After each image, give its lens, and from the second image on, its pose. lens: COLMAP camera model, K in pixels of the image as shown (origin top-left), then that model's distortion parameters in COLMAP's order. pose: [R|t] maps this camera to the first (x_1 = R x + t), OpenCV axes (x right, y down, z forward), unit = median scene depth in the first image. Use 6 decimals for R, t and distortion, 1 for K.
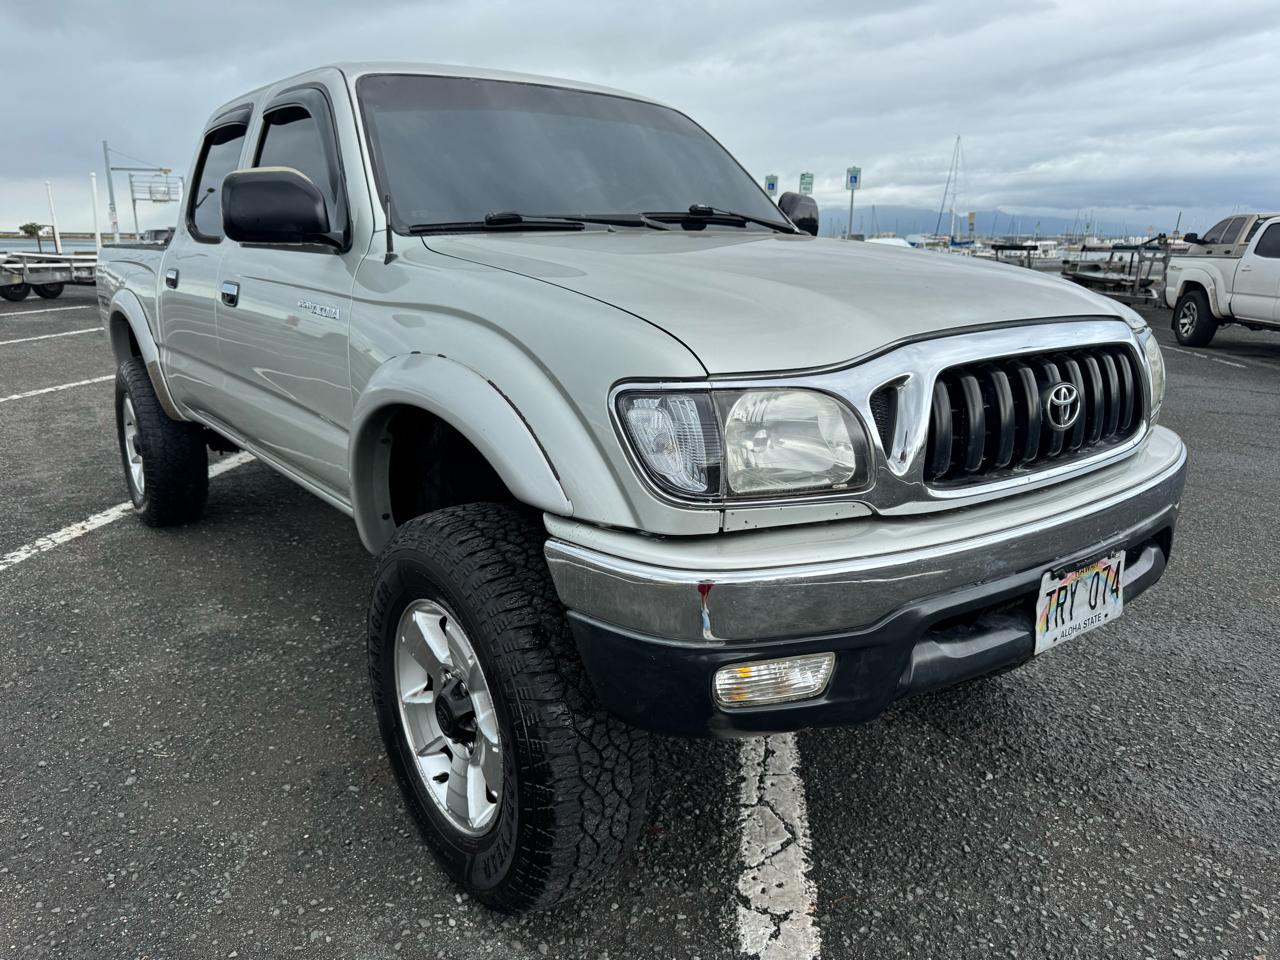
lens RADIAL K [[900.3, 0, 643.2], [0, 900.3, 479.4], [0, 0, 1]] dist [0.054951, -0.082112]
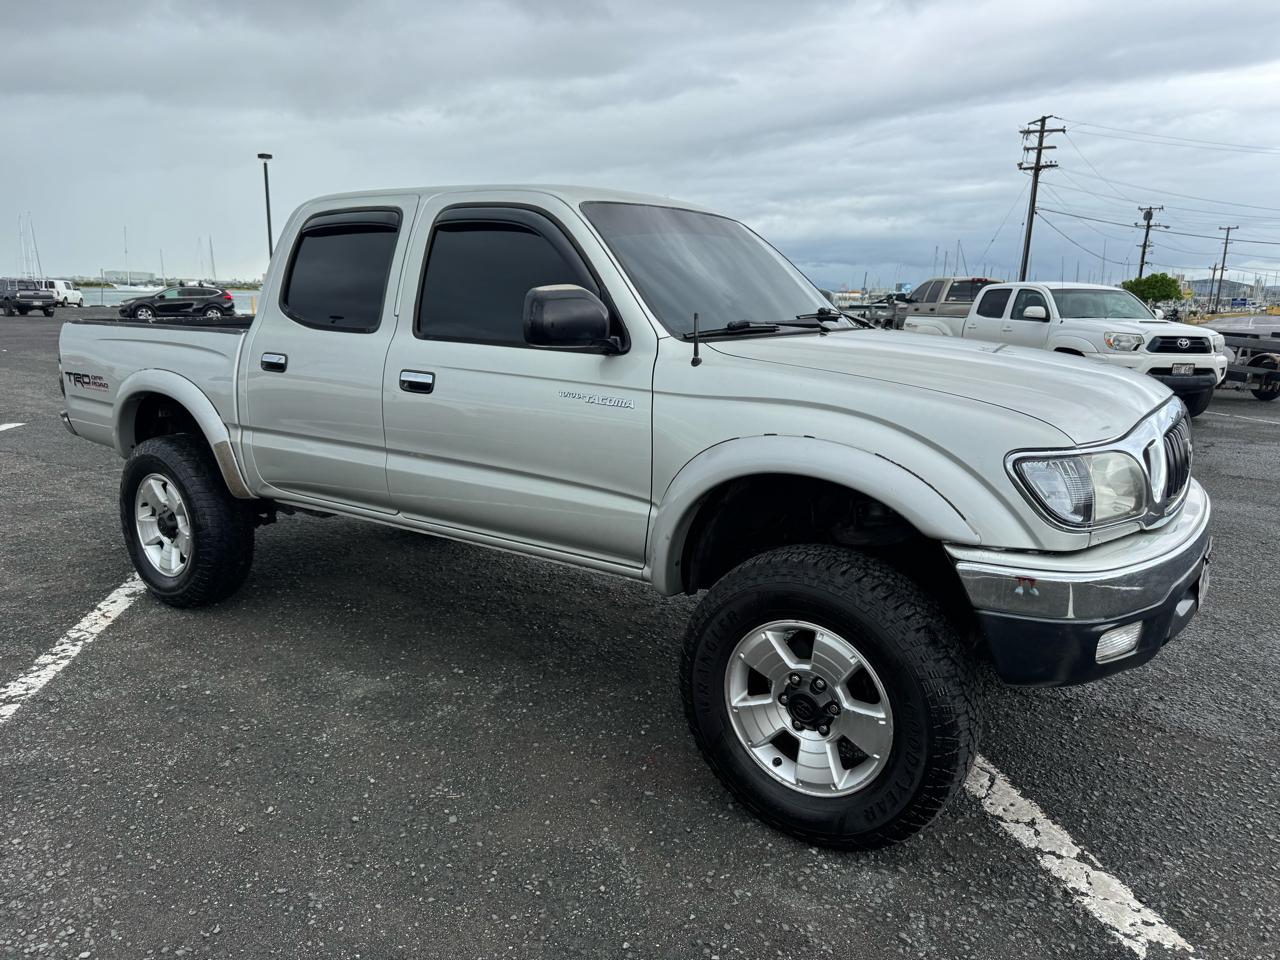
lens RADIAL K [[898.4, 0, 643.6], [0, 898.4, 485.9], [0, 0, 1]] dist [0.055407, -0.079258]
pose [[0.955677, -0.053243, 0.289564, -0.784205], [0.065899, 0.997242, -0.034128, -0.031424], [-0.286948, 0.051698, 0.956550, -0.198192]]
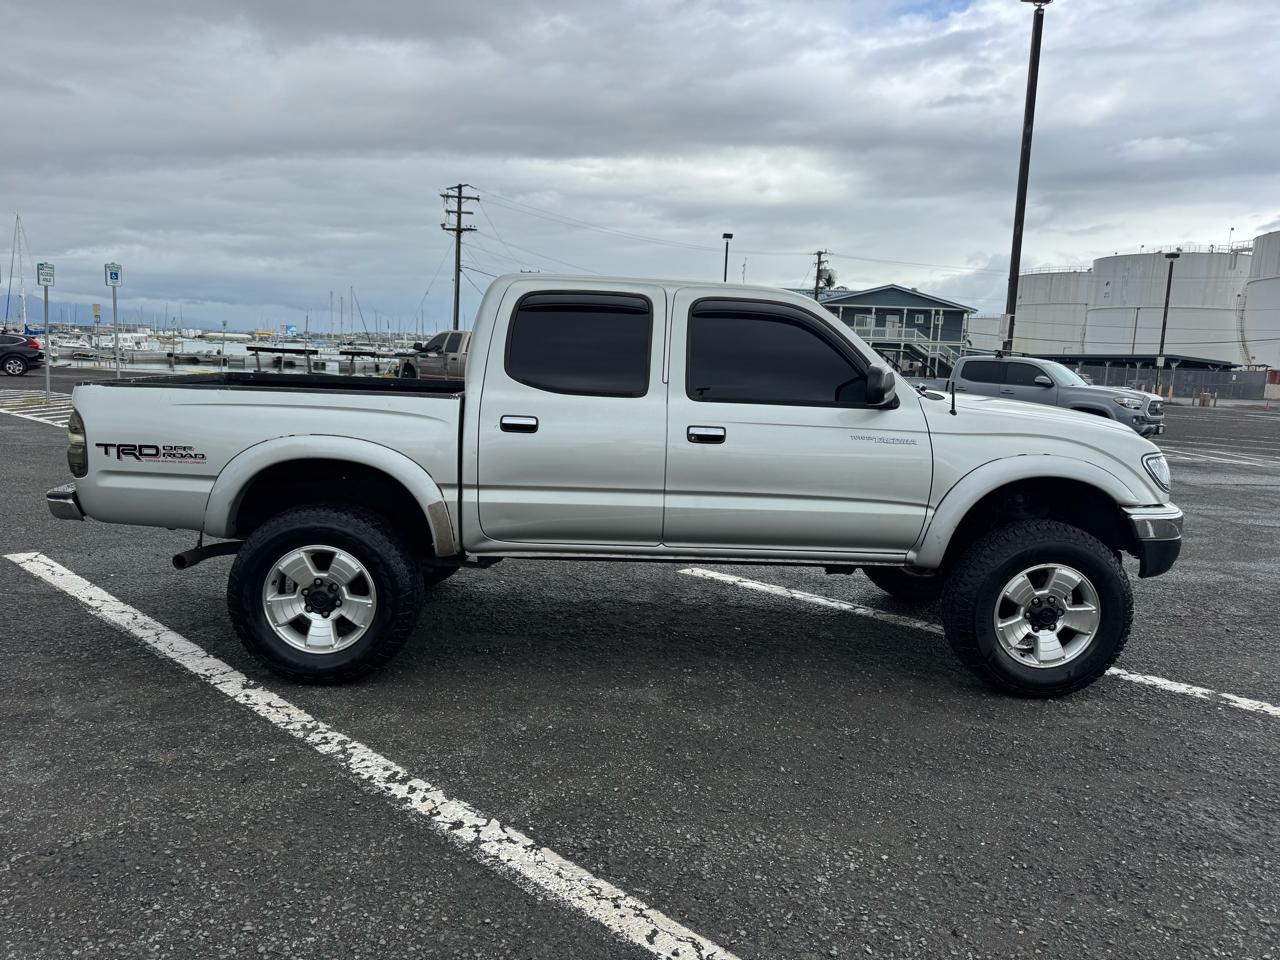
lens RADIAL K [[900.3, 0, 643.2], [0, 900.3, 479.4], [0, 0, 1]] dist [0.054951, -0.082112]
pose [[0.591022, -0.096791, 0.800828, -2.490237], [0.173732, 0.984750, -0.009195, -0.214057], [-0.787725, 0.144564, 0.598824, 0.389341]]
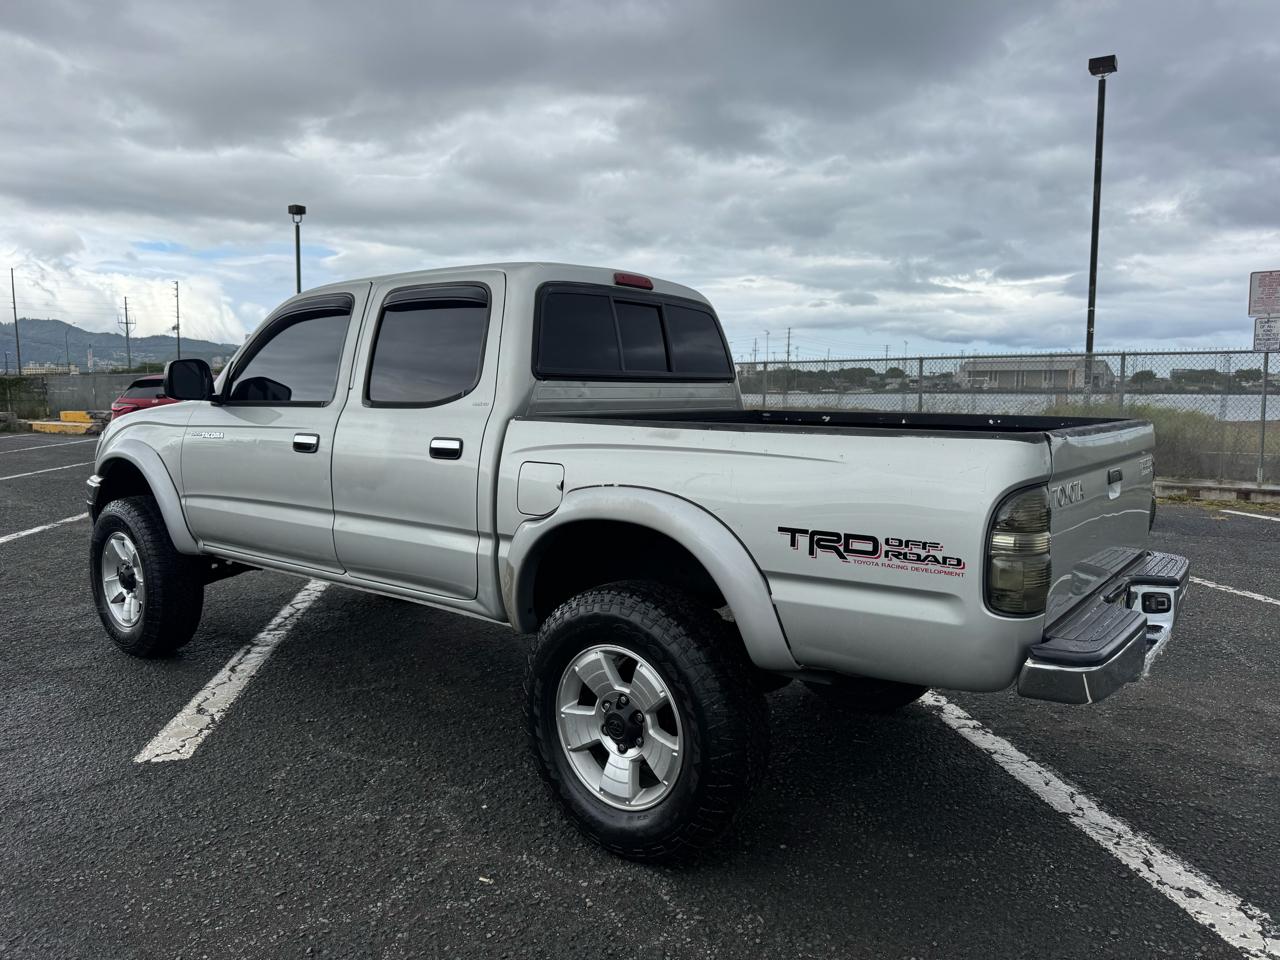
lens RADIAL K [[900.3, 0, 643.2], [0, 900.3, 479.4], [0, 0, 1]] dist [0.054951, -0.082112]
pose [[-0.966809, 0.016819, -0.254945, -0.190784], [-0.073882, 0.936798, 0.341981, -1.096046], [0.244584, 0.349466, -0.904462, 4.014681]]
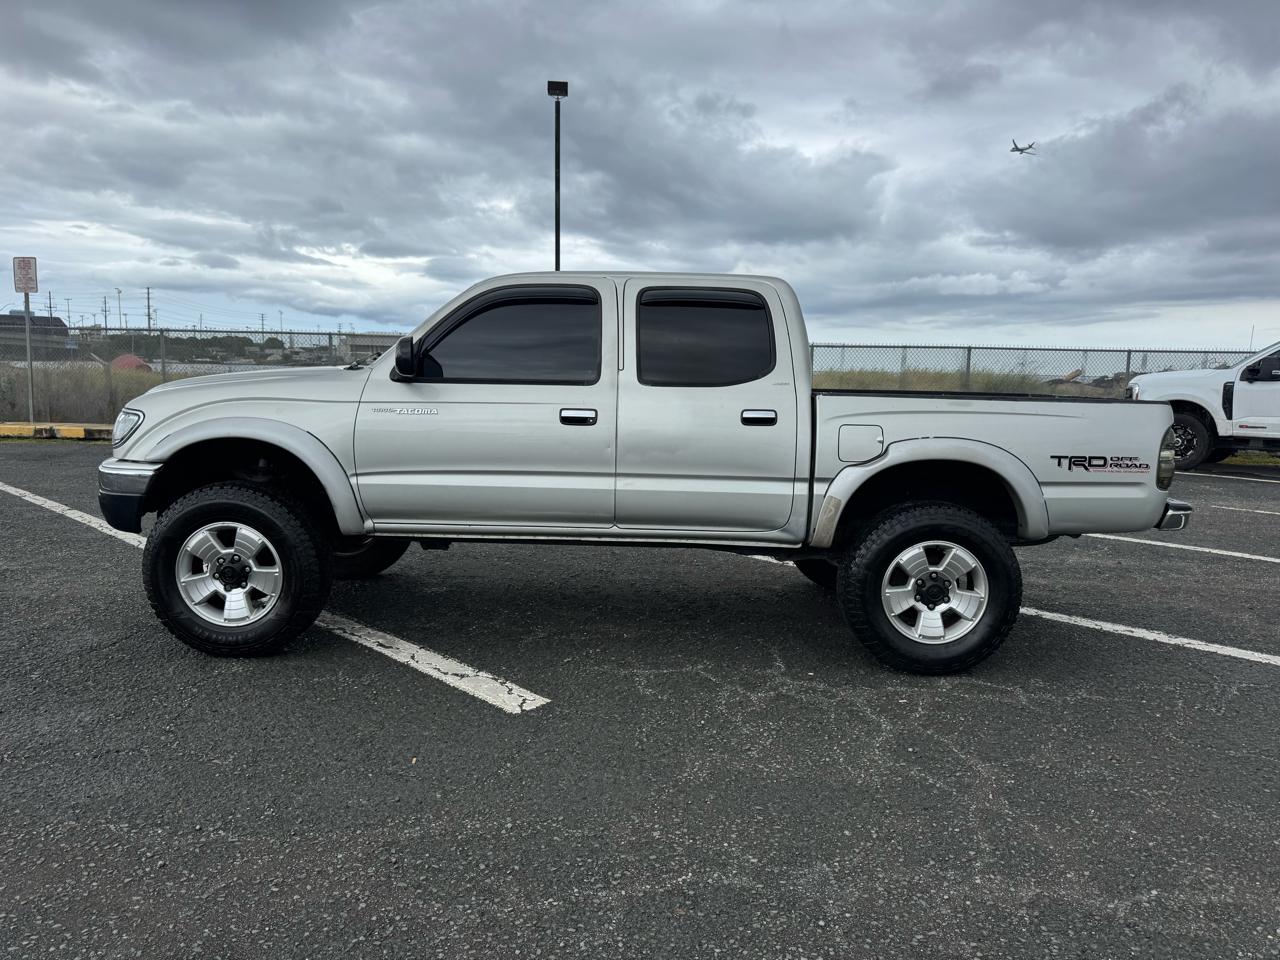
lens RADIAL K [[900.3, 0, 643.2], [0, 900.3, 479.4], [0, 0, 1]] dist [0.054951, -0.082112]
pose [[-0.601869, 0.075012, -0.795064, 1.671358], [-0.232023, 0.936207, 0.263972, -0.920369], [0.764146, 0.343349, -0.546070, 3.423075]]
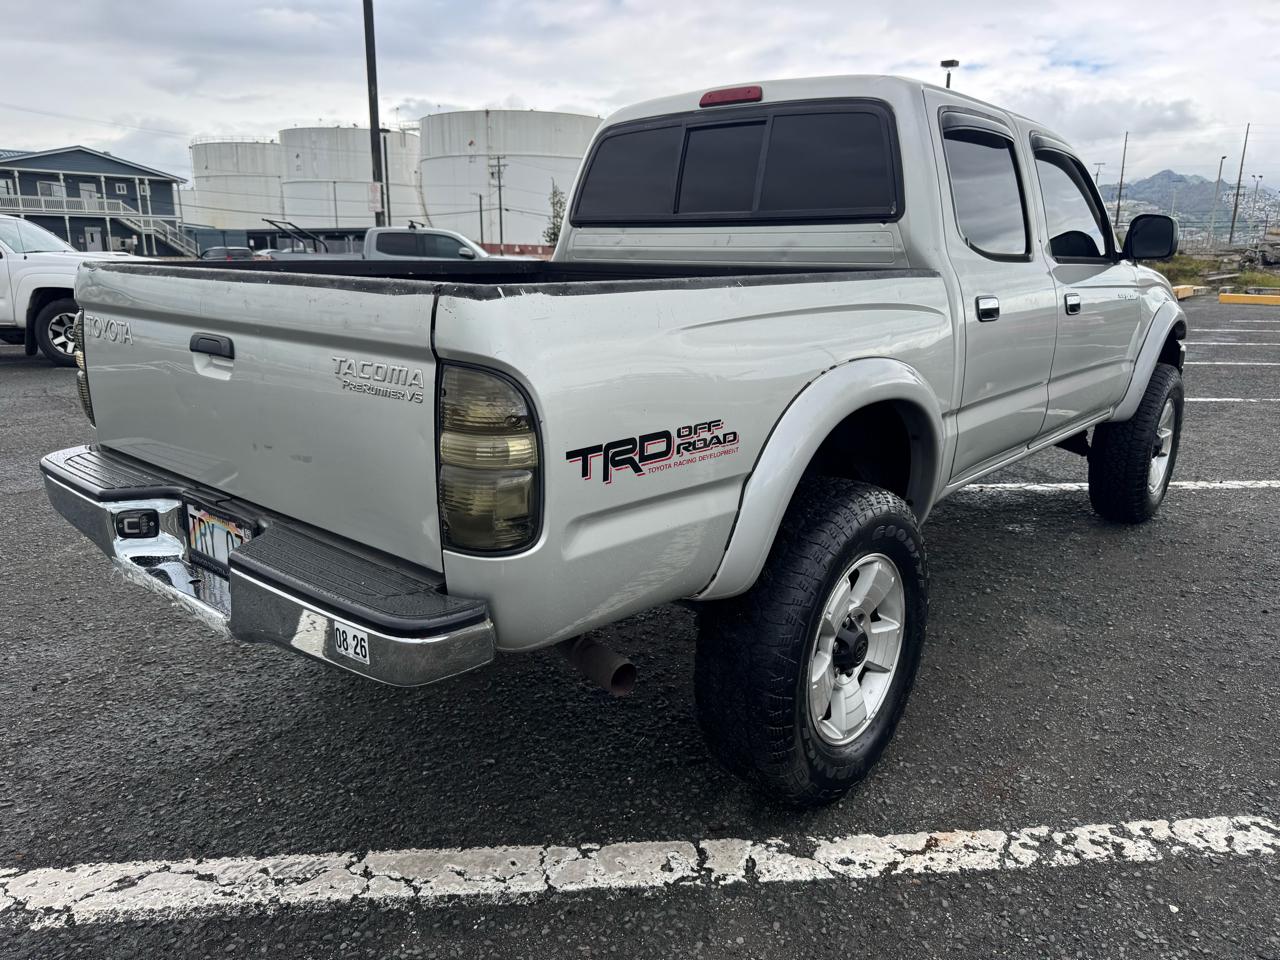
lens RADIAL K [[916.7, 0, 639.6], [0, 916.7, 472.4], [0, 0, 1]] dist [0.001577, -0.006386]
pose [[-0.194407, -0.241792, 0.950654, -2.314233], [0.238024, 0.928551, 0.284846, -0.721472], [-0.951604, 0.281655, -0.122965, 2.644831]]
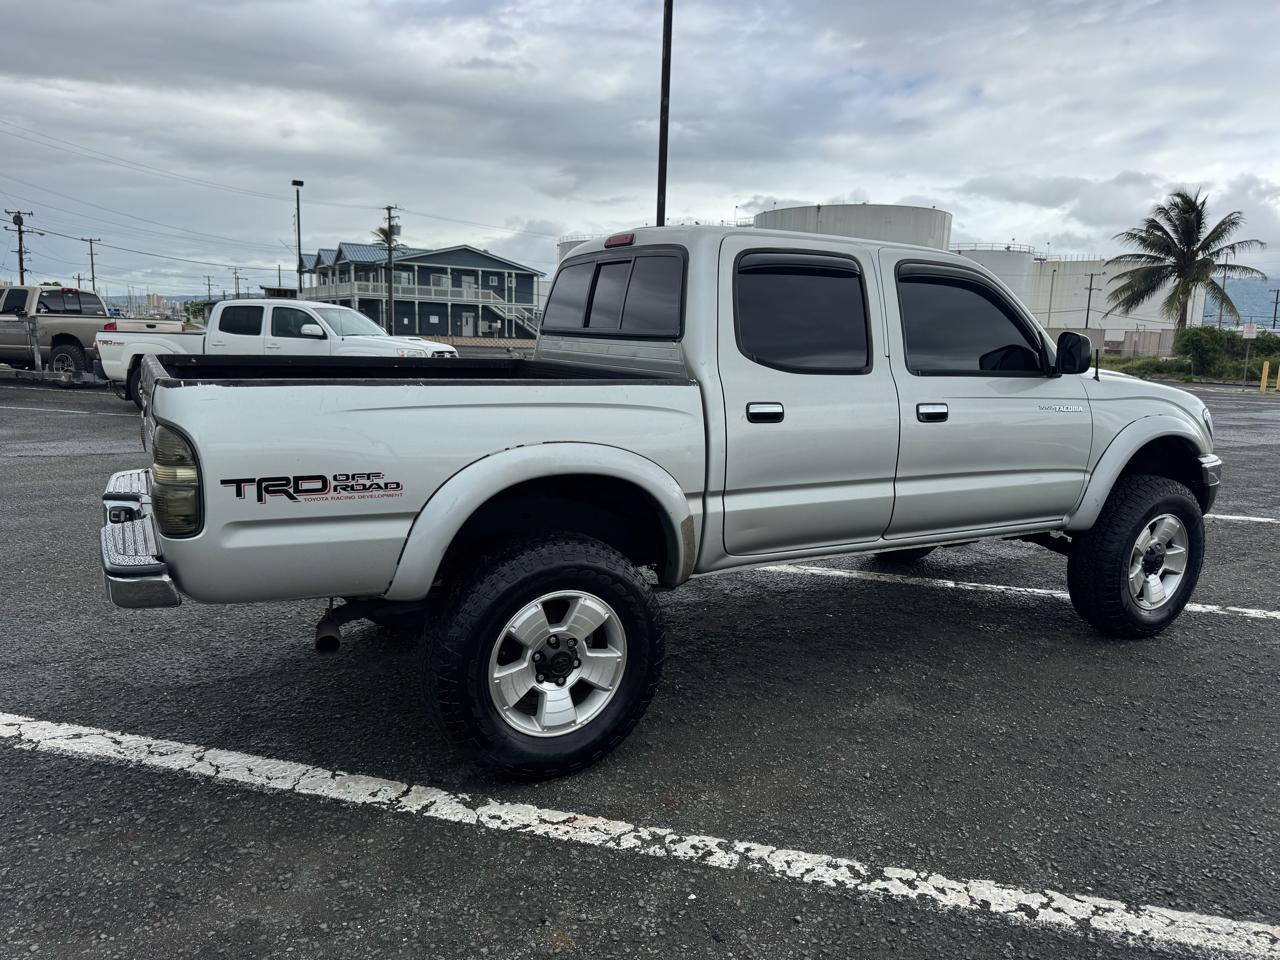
lens RADIAL K [[905.7, 0, 642.8], [0, 905.7, 478.9], [0, 0, 1]] dist [0.053319, -0.070751]
pose [[0.153327, -0.162765, 0.974679, -2.722134], [0.223775, 0.966438, 0.126186, -0.561835], [-0.962505, 0.198761, 0.184604, 1.795120]]
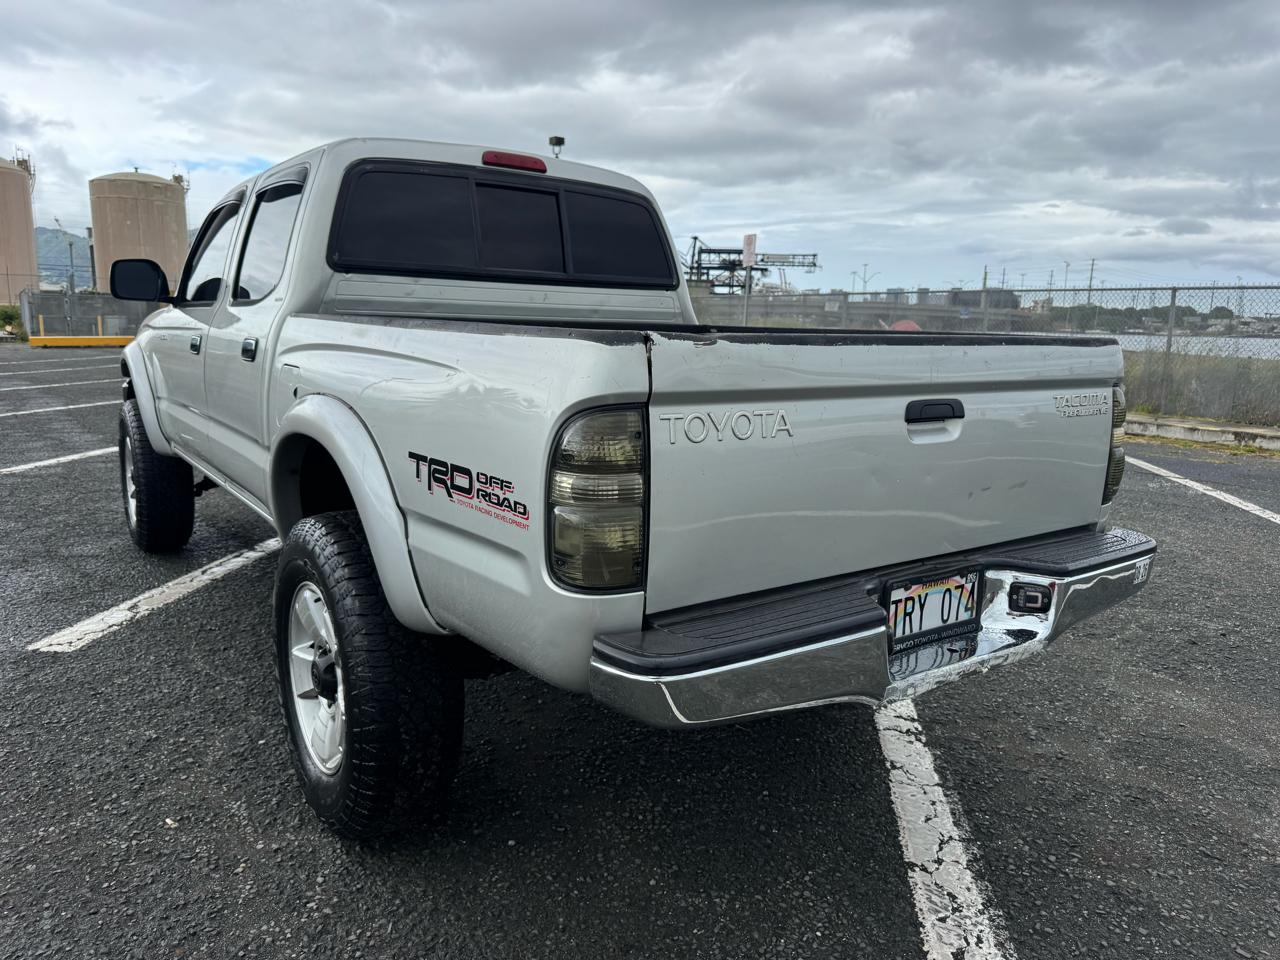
lens RADIAL K [[911.1, 0, 654.6], [0, 911.1, 468.2], [0, 0, 1]] dist [0.027683, -0.044796]
pose [[-0.999260, -0.033062, 0.019669, -0.974539], [-0.022128, 0.912194, 0.409160, -1.014203], [-0.031469, 0.408421, -0.912251, 3.853281]]
